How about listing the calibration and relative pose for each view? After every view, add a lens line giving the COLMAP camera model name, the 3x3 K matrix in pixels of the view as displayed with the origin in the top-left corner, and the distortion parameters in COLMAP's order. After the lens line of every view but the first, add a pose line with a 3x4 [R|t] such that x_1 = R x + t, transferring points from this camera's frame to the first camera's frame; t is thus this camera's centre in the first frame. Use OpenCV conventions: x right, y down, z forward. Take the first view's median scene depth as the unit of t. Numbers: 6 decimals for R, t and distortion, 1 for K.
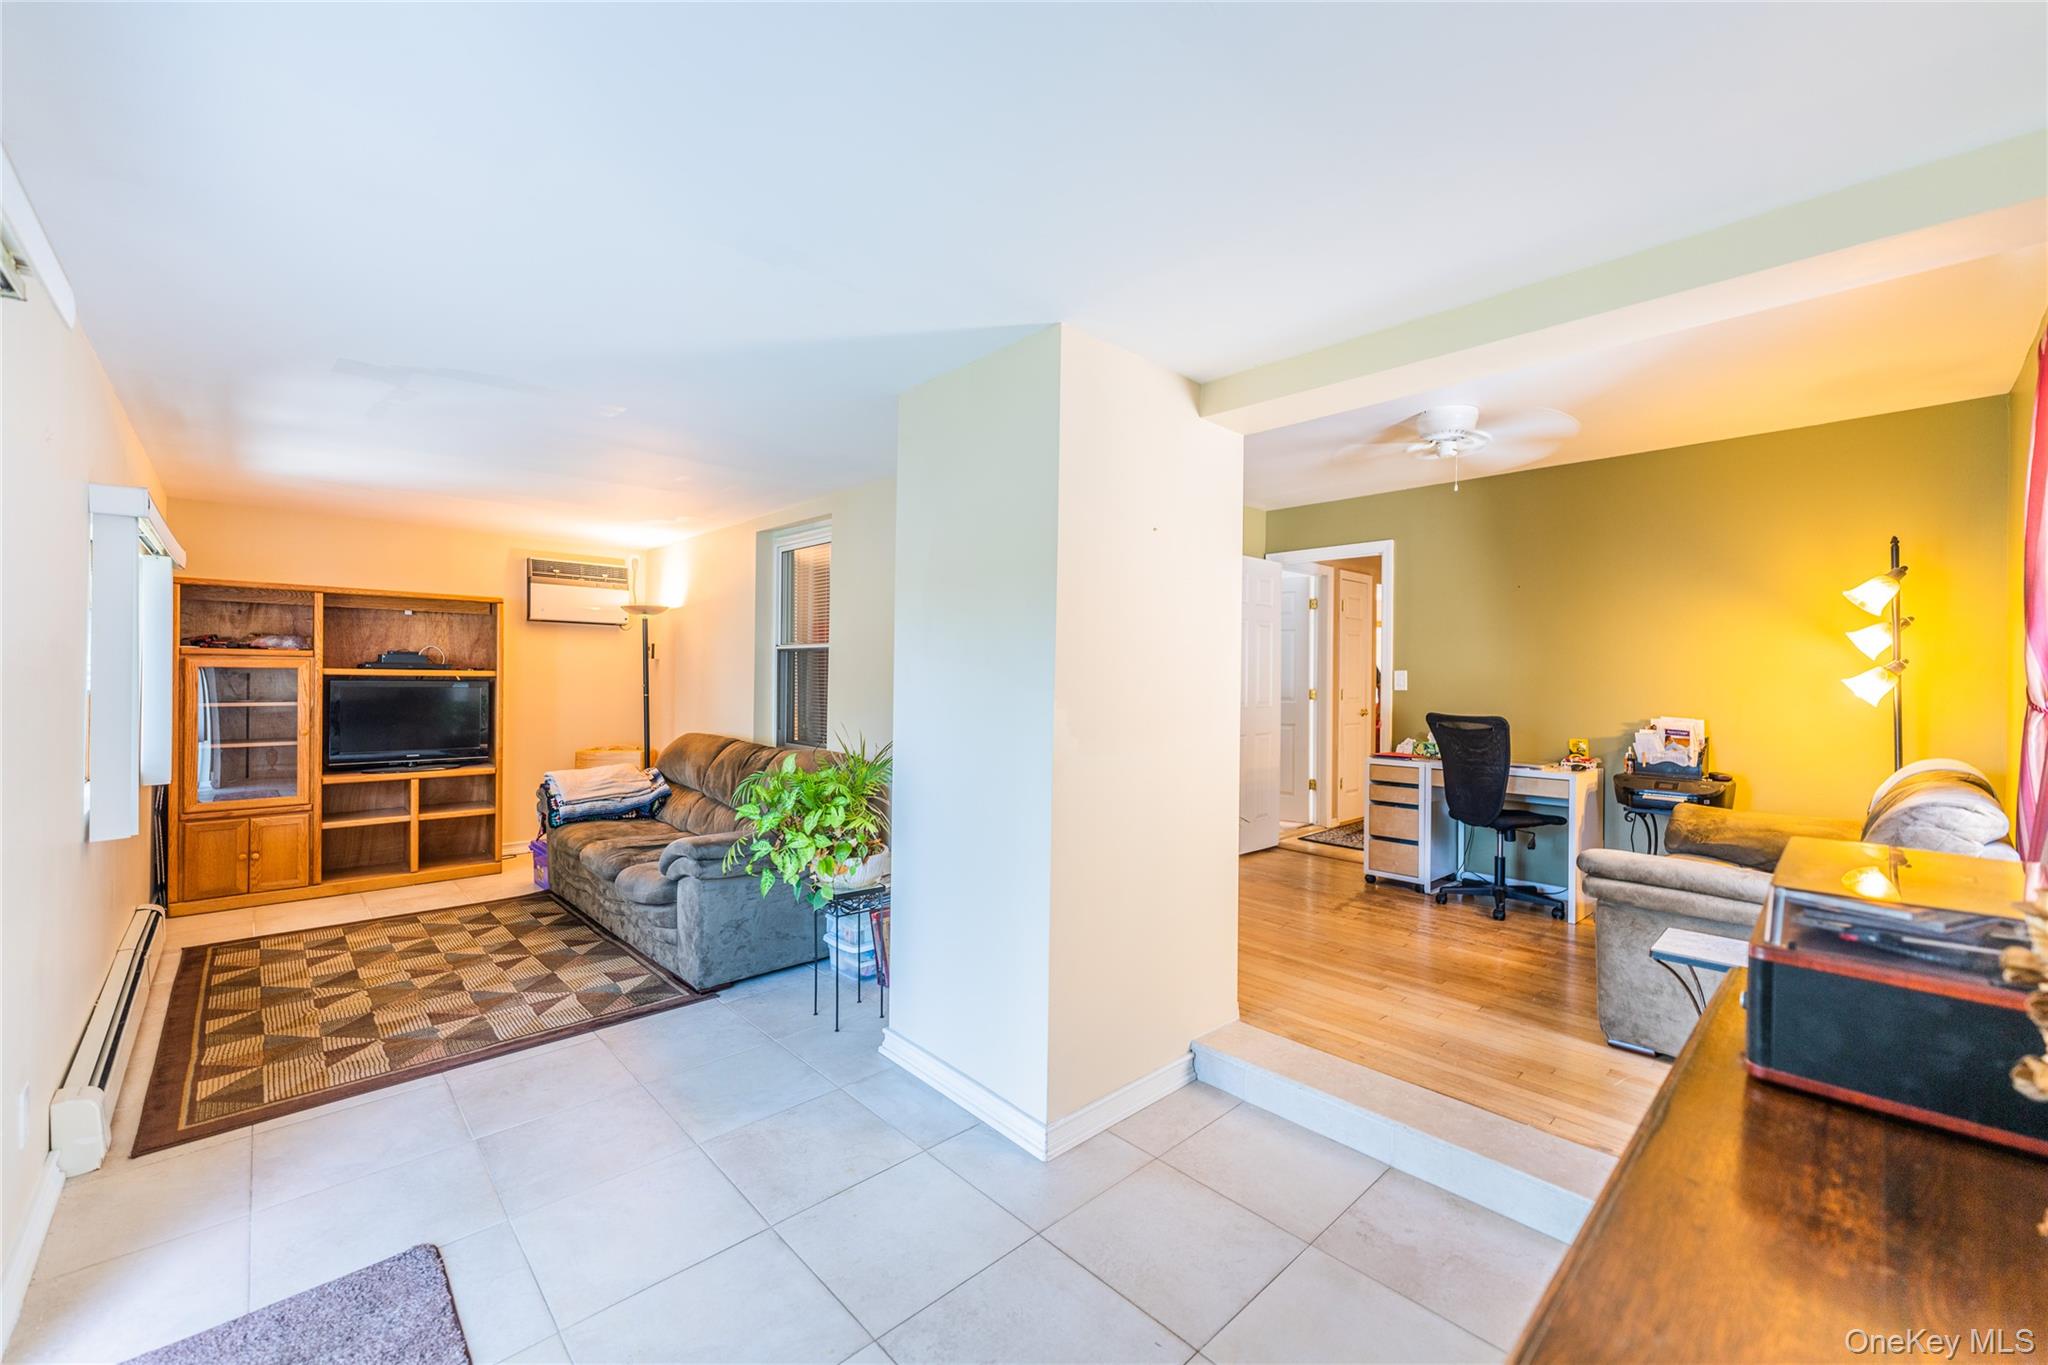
lens RADIAL K [[819.9, 0, 1027.7], [0, 819.9, 675.1], [0, 0, 1]] dist [0.001083, 0.000176]
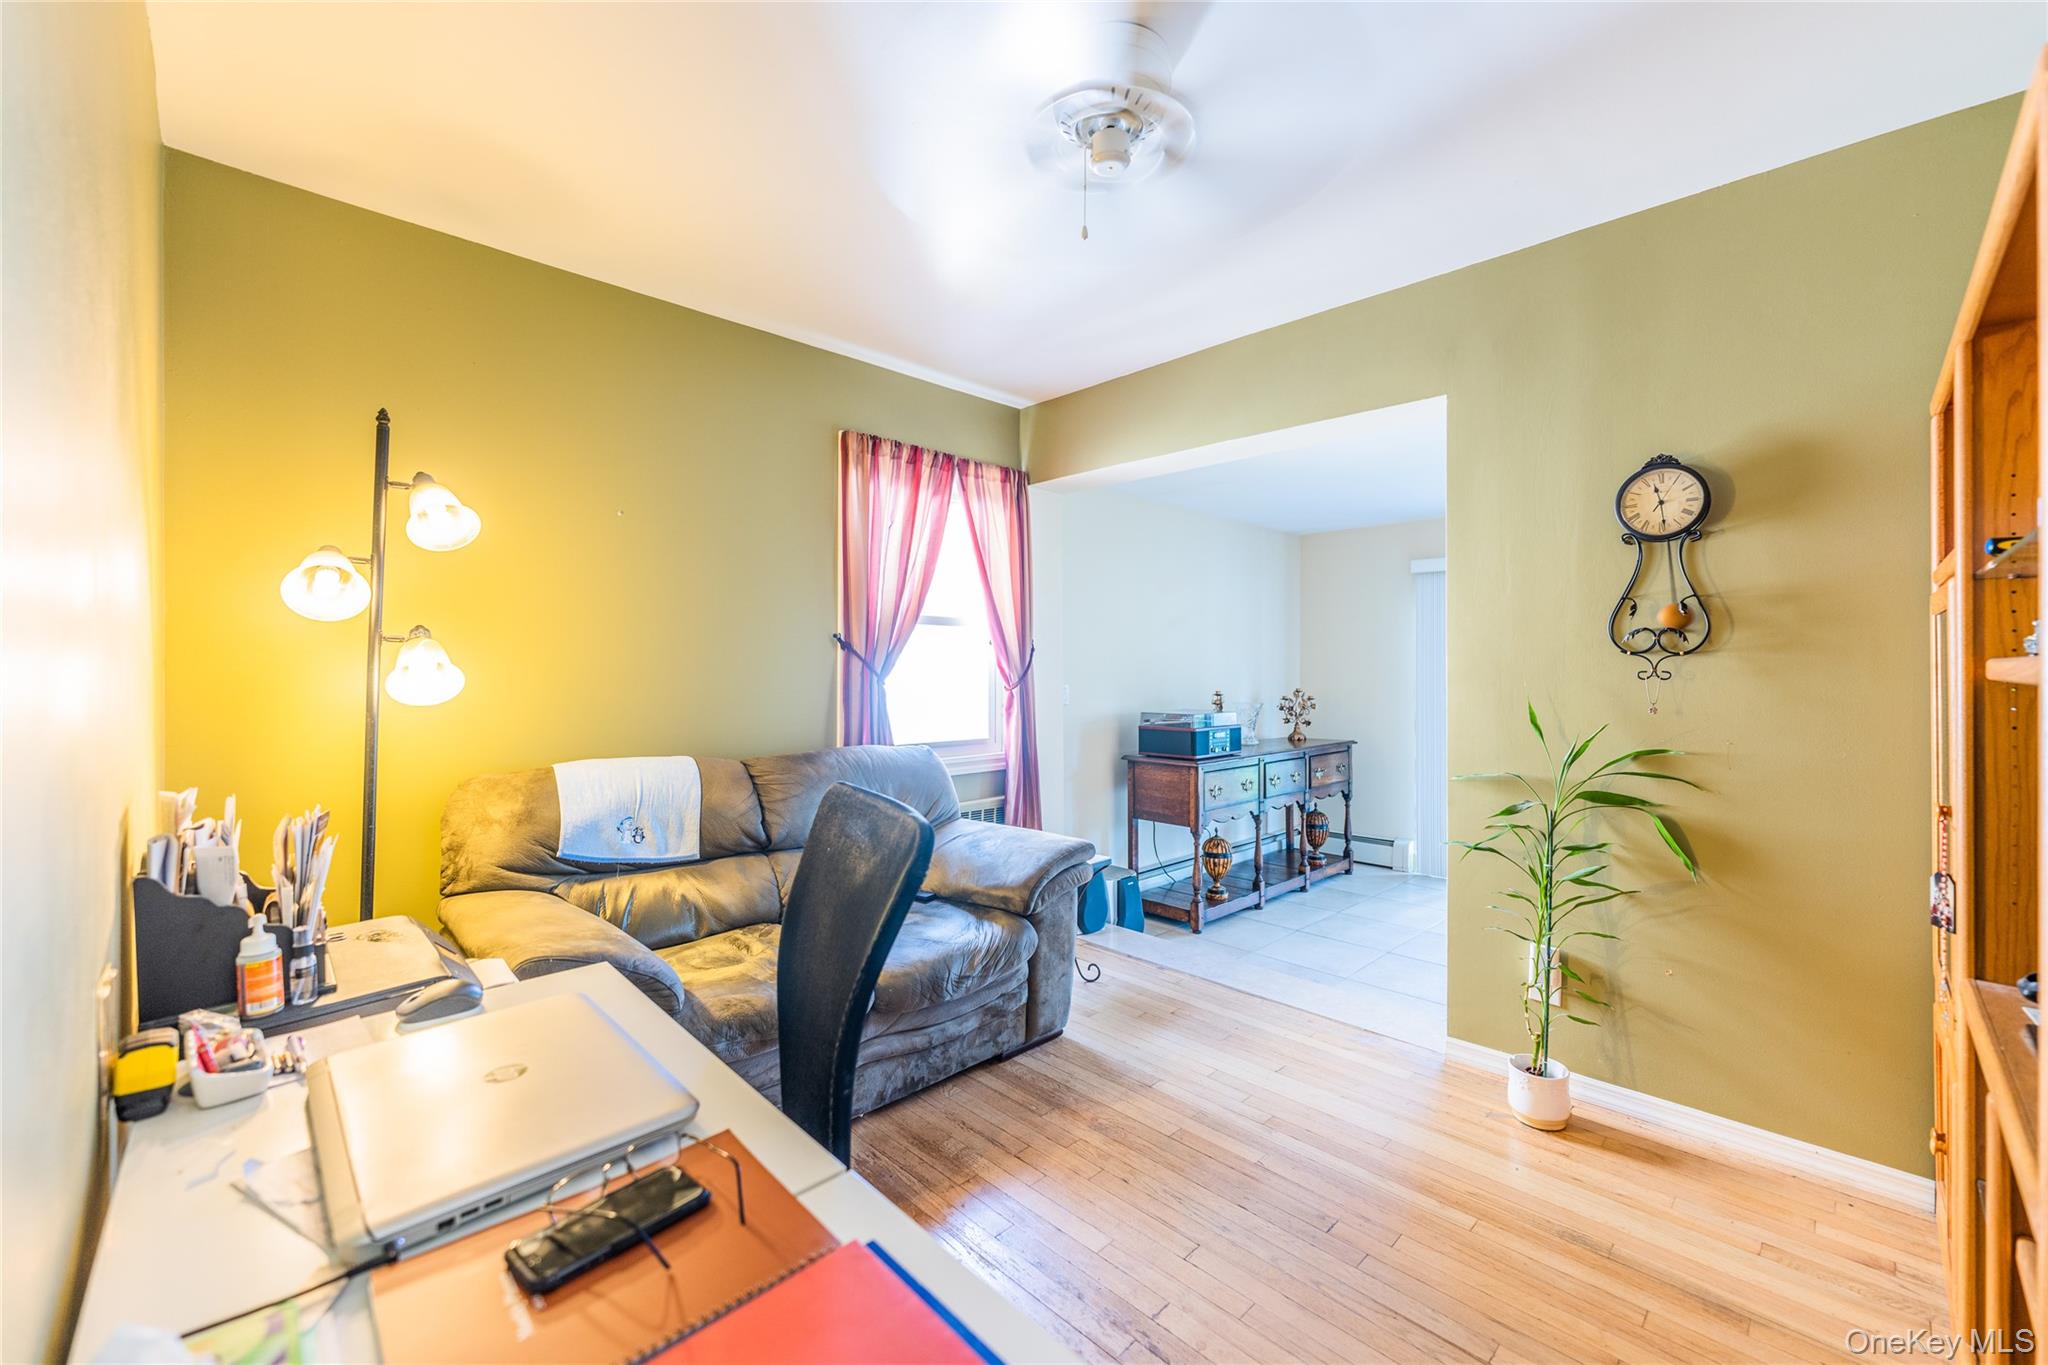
lens RADIAL K [[819.9, 0, 1027.7], [0, 819.9, 675.1], [0, 0, 1]] dist [0.001083, 0.000176]
pose [[-0.999756, -0.010104, -0.019659, 0.478098], [-0.010097, 0.999949, -0.000447, 0.009968], [0.019663, -0.000248, -0.999807, 1.232143]]
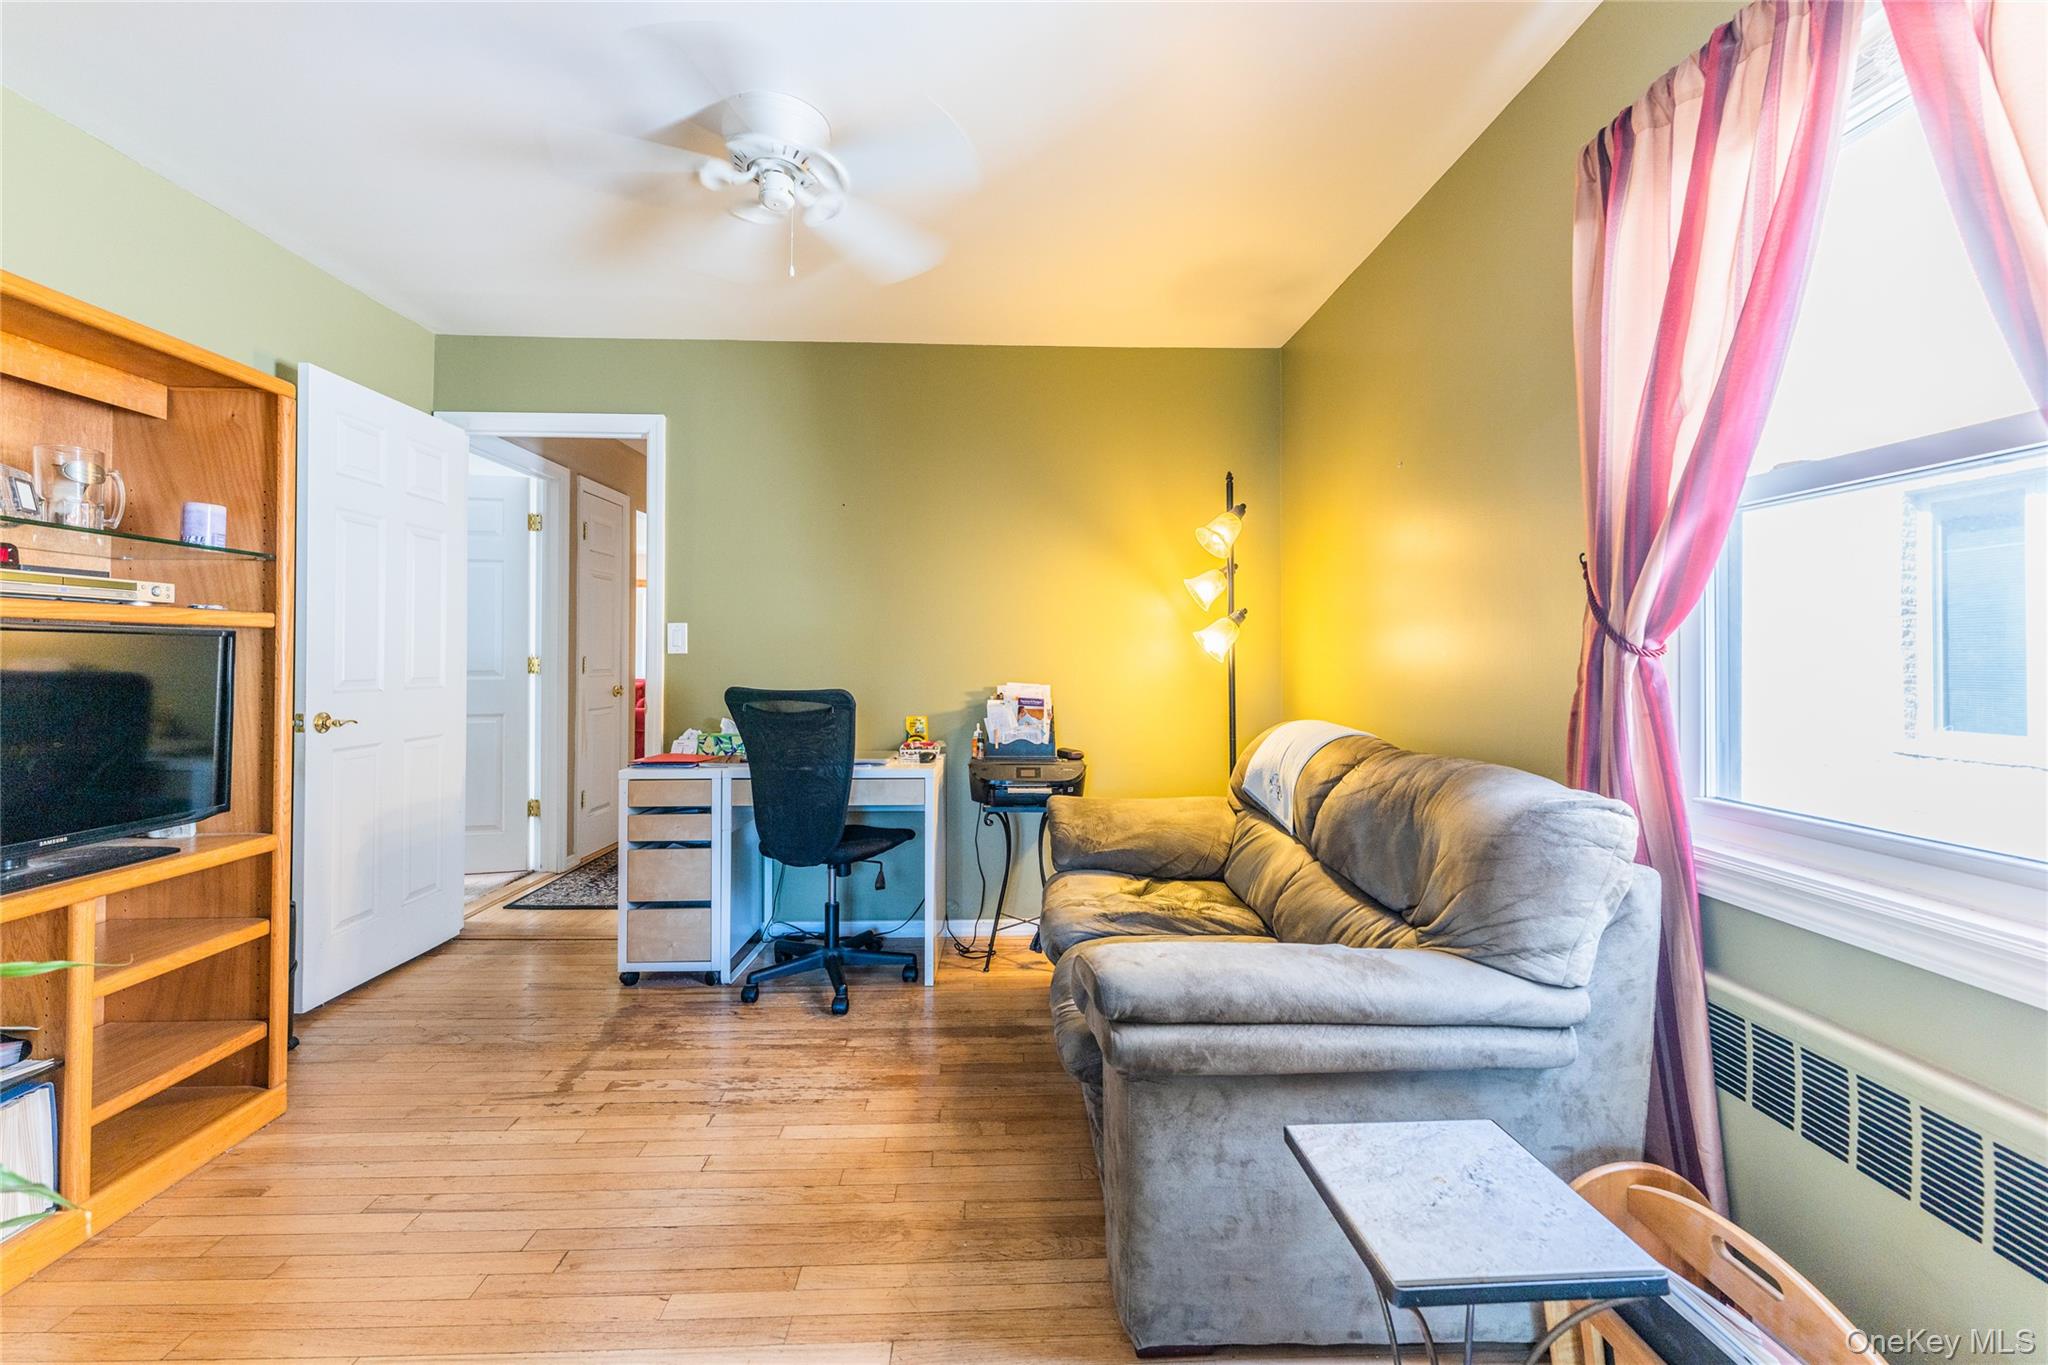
lens RADIAL K [[829.4, 0, 1024.9], [0, 829.4, 652.0], [0, 0, 1]] dist [0.000200, 0.000041]
pose [[0.663795, -0.001193, 0.747914, 0.184548], [0.001309, 0.999999, 0.000433, 0.020924], [-0.747914, 0.000692, 0.663796, 0.449576]]
